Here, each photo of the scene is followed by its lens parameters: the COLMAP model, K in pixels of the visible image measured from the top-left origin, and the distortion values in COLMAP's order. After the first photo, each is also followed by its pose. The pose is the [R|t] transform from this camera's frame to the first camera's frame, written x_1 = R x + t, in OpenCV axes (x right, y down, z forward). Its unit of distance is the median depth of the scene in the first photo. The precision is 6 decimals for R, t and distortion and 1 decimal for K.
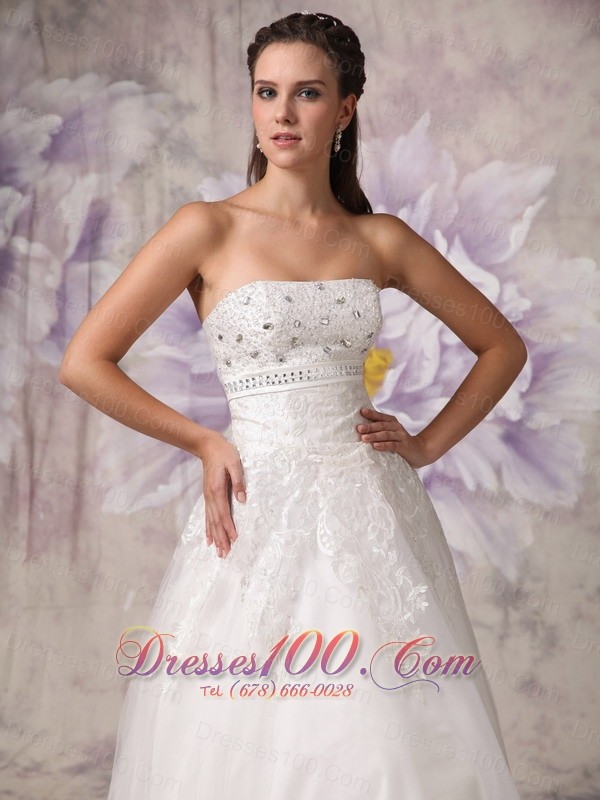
lens RADIAL K [[2431.1, 0, 300.8], [0, 2431.1, 398.8], [0, 0, 1]] dist [0.643667, 0.000000]
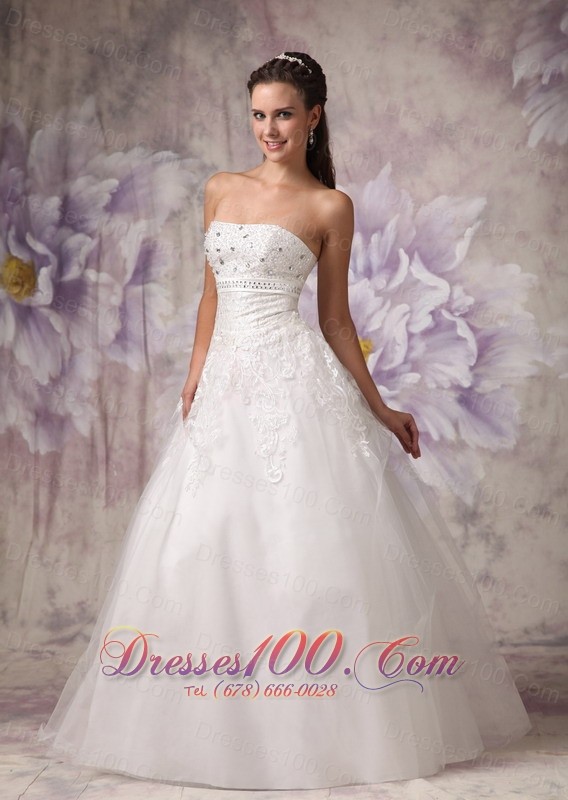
lens RADIAL K [[2413.7, 0, 282.5], [0, 2413.7, 355.7], [0, 0, 1]] dist [0.683093, 0.000000]
pose [[0.998617, -0.048803, -0.019555, 0.014250], [0.047064, 0.995580, -0.081268, 0.094223], [0.023435, 0.080236, 0.996500, -0.317540]]
